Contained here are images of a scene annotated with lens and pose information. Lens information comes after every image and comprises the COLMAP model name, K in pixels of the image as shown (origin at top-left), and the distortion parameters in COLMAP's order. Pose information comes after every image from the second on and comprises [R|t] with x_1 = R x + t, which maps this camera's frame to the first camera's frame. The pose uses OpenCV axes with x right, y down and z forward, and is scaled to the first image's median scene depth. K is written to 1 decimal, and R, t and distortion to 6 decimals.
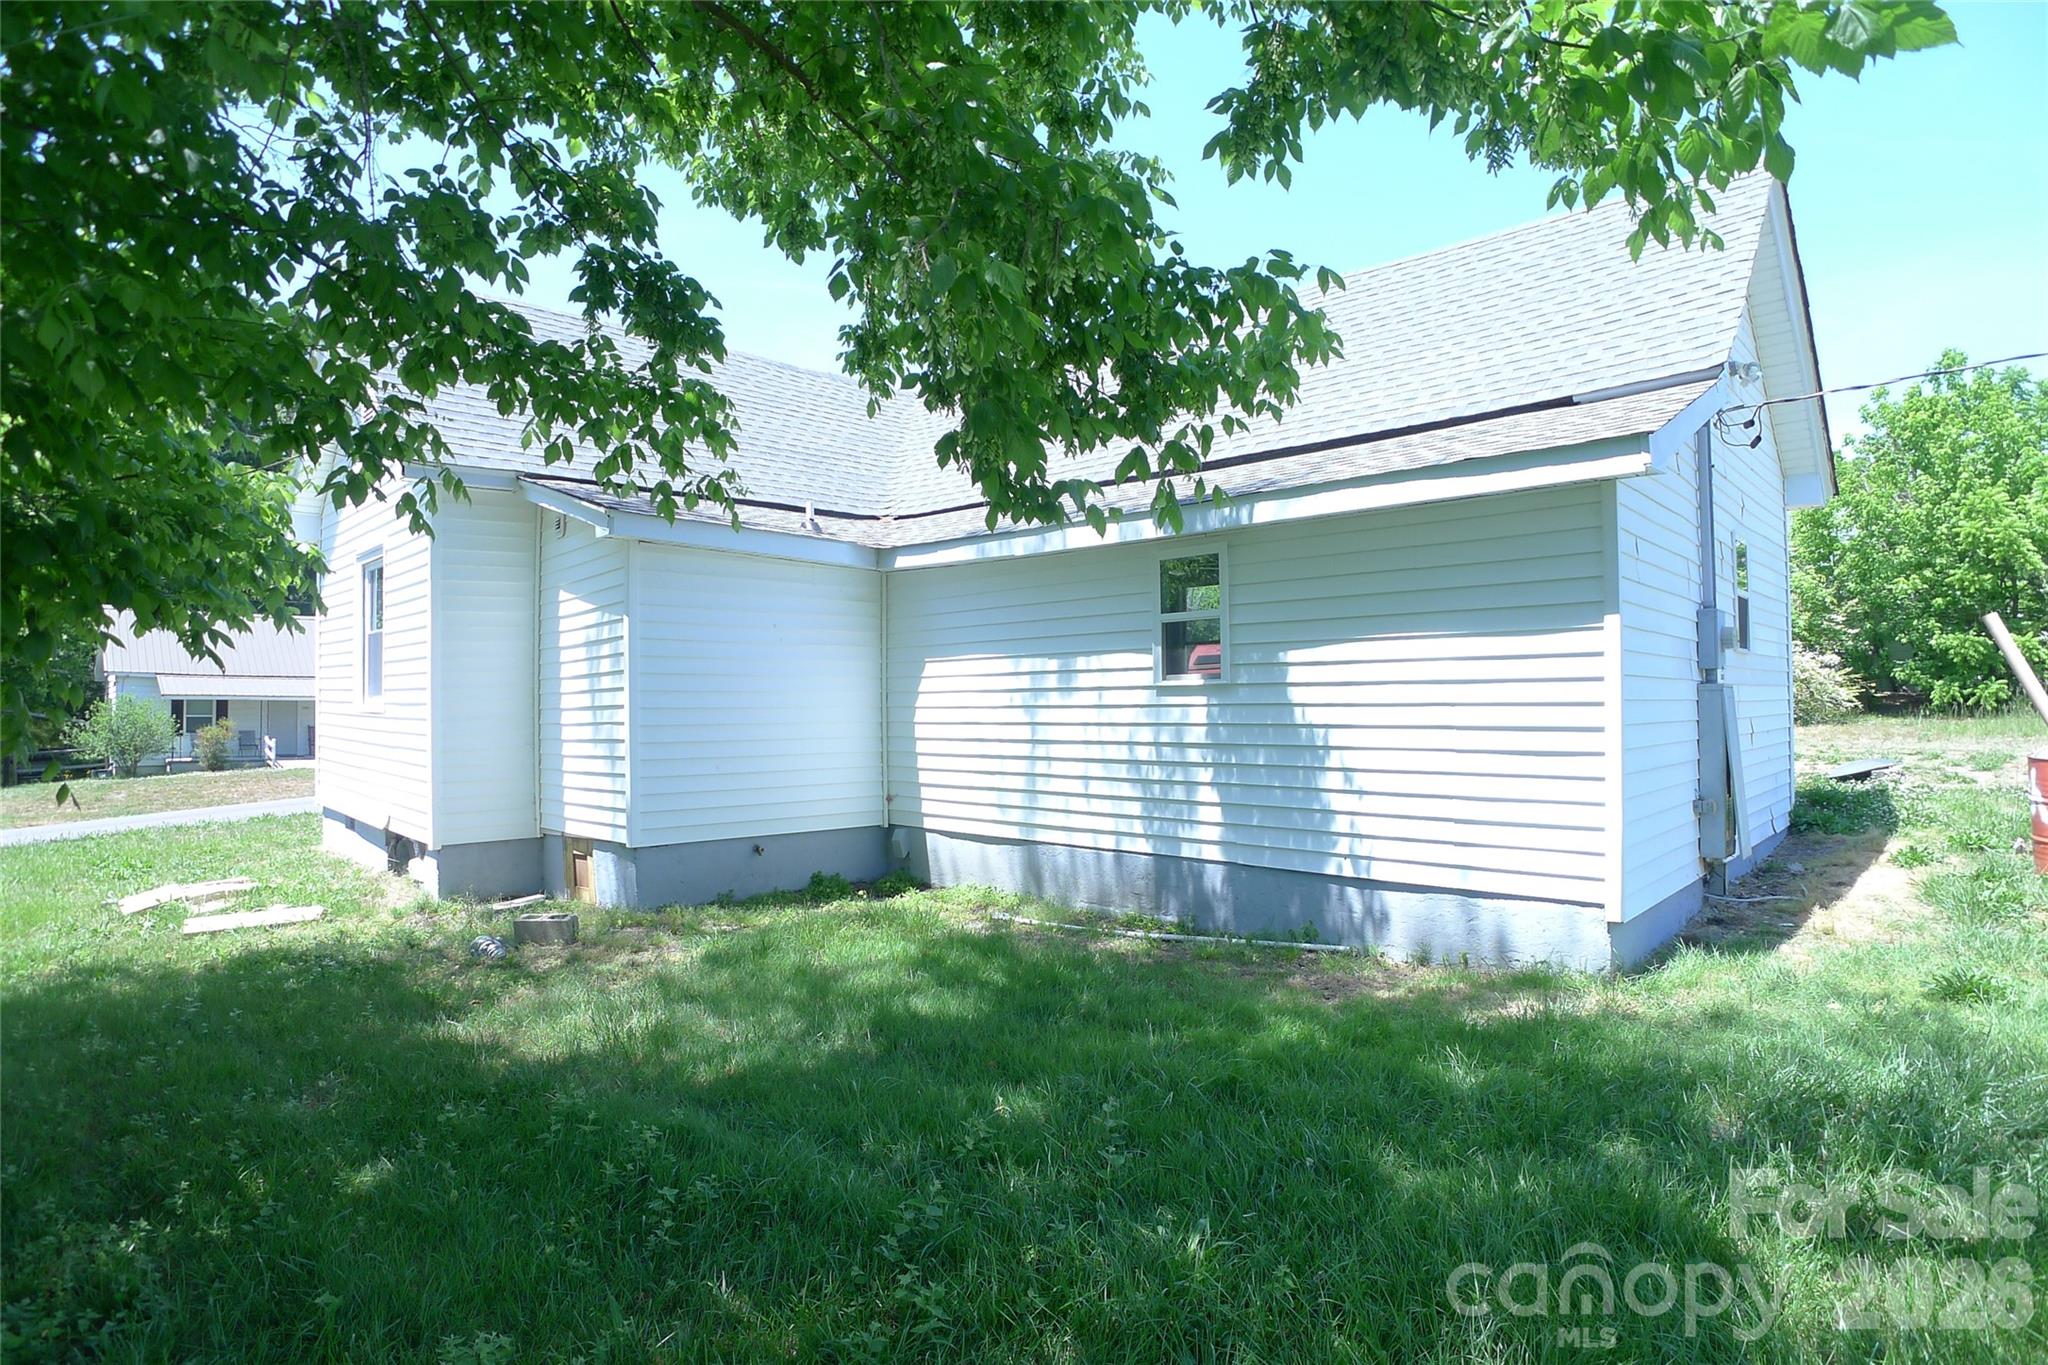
lens RADIAL K [[1065.5, 0, 1024.0], [0, 1065.5, 682.5], [0, 0, 1]] dist [-0.102657, 0.028623]
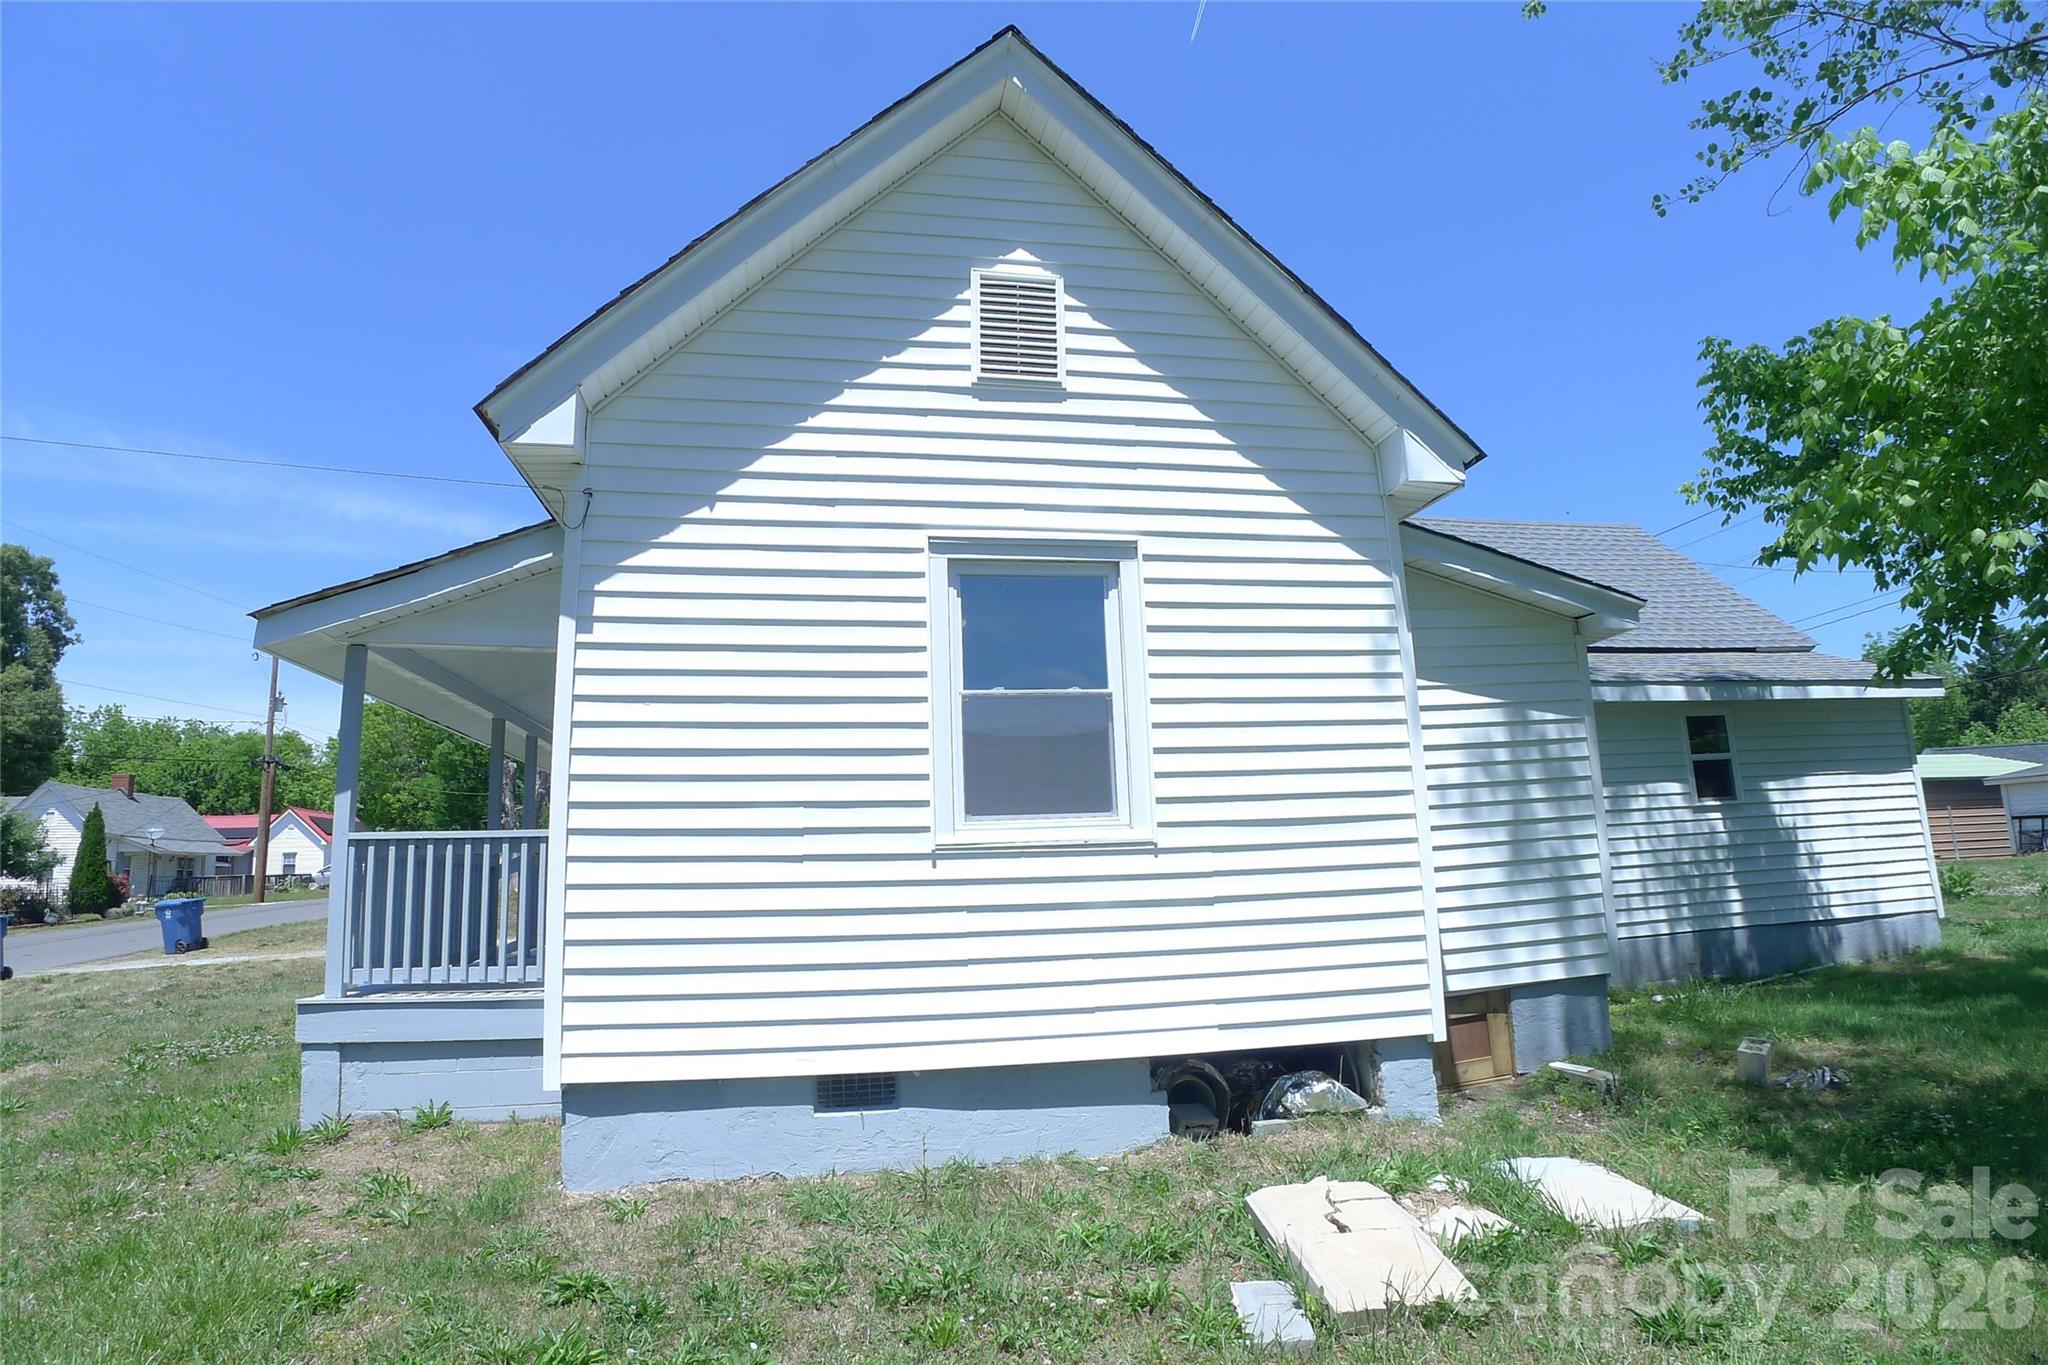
lens RADIAL K [[1065.5, 0, 1024.0], [0, 1065.5, 682.5], [0, 0, 1]] dist [-0.102657, 0.028623]
pose [[0.577332, 0.124942, 0.806893, -1.570071], [0.019693, 0.985805, -0.166735, 0.052773], [-0.816272, 0.112152, 0.566677, 0.999321]]
